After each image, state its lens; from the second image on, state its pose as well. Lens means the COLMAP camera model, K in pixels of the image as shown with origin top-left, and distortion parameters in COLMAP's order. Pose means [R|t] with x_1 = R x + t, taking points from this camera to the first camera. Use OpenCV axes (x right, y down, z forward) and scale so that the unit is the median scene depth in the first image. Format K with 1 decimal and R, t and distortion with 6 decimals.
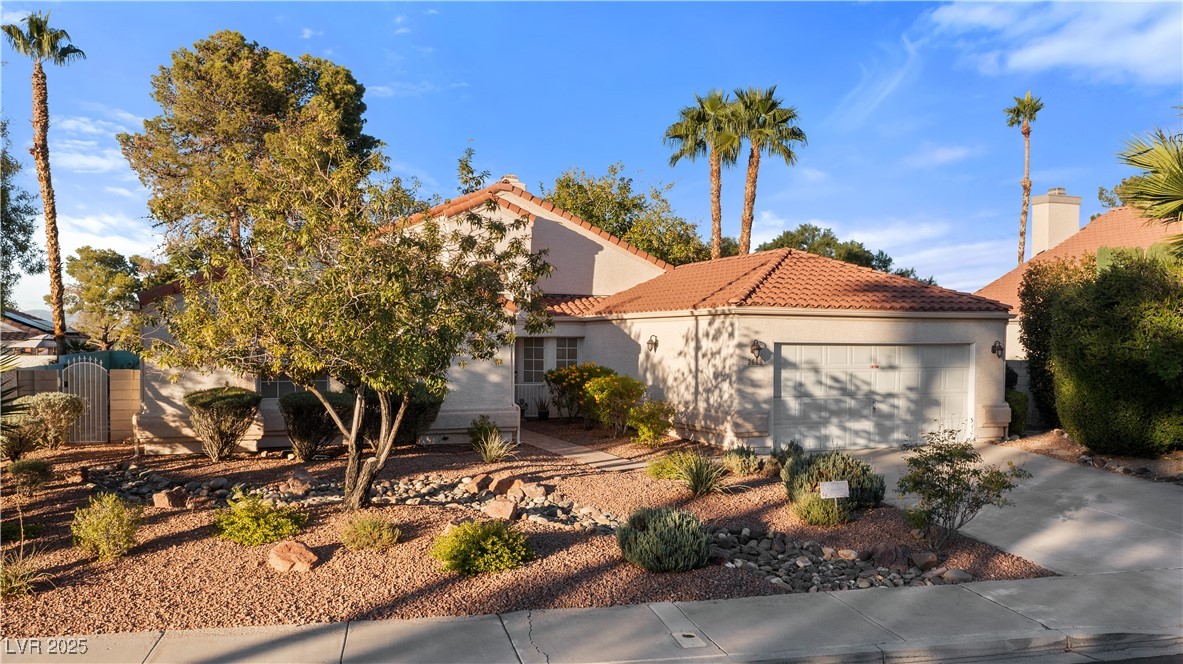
lens RADIAL K [[964.5, 0, 604.6], [0, 964.5, 385.1], [0, 0, 1]] dist [-0.015246, 0.009046]
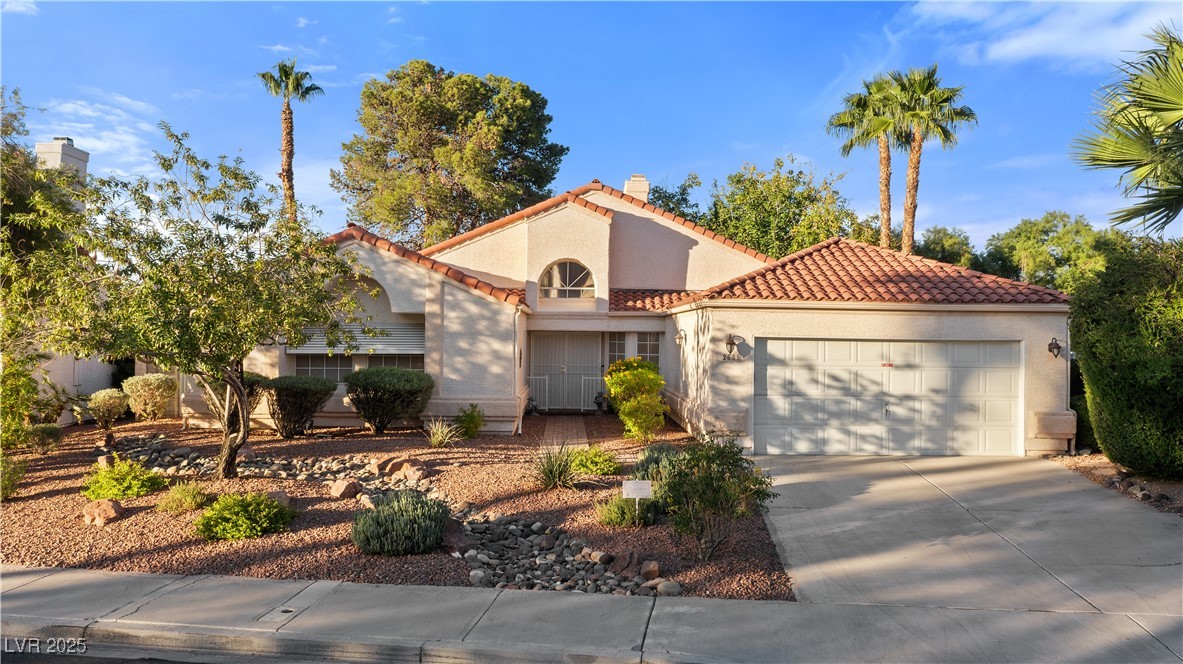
lens RADIAL K [[964.5, 0, 596.7], [0, 964.5, 331.1], [0, 0, 1]] dist [-0.015246, 0.009046]
pose [[0.935548, 0.005190, -0.353162, 0.347631], [-0.024567, 0.998427, -0.050408, 0.001304], [0.352345, 0.055835, 0.934203, 0.059096]]
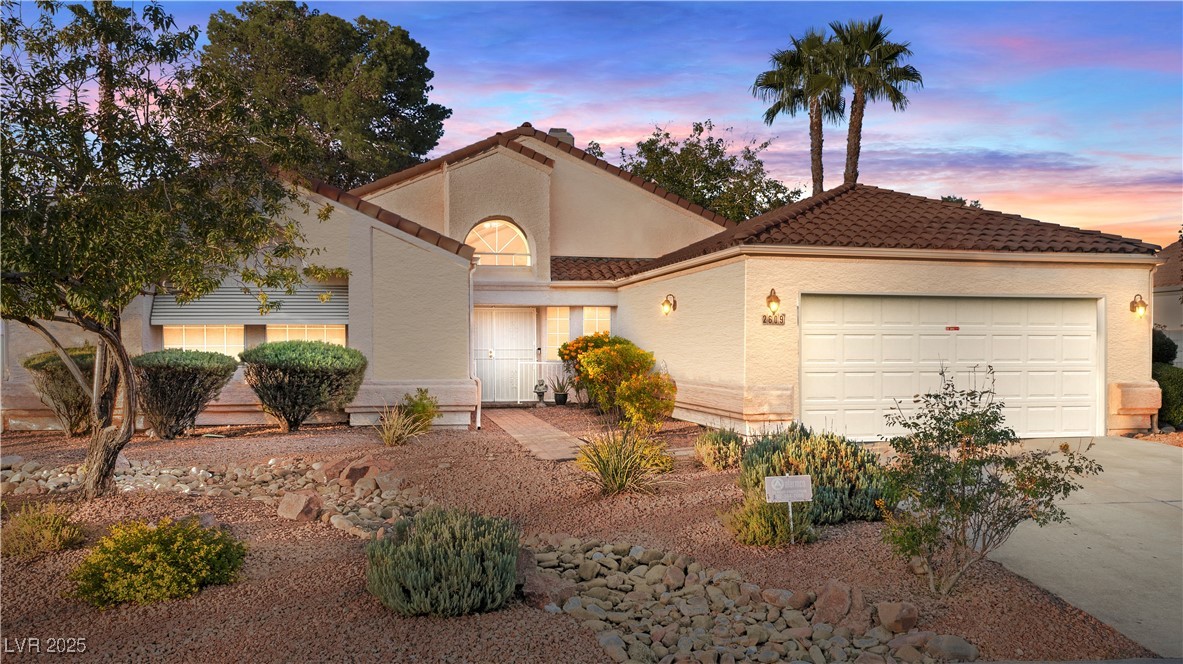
lens RADIAL K [[964.5, 0, 596.6], [0, 964.5, 376.0], [0, 0, 1]] dist [-0.015246, 0.009046]
pose [[0.983498, 0.003421, -0.180884, 0.148308], [-0.006158, 0.999875, -0.014572, 0.029482], [0.180812, 0.015446, 0.983396, 0.235150]]
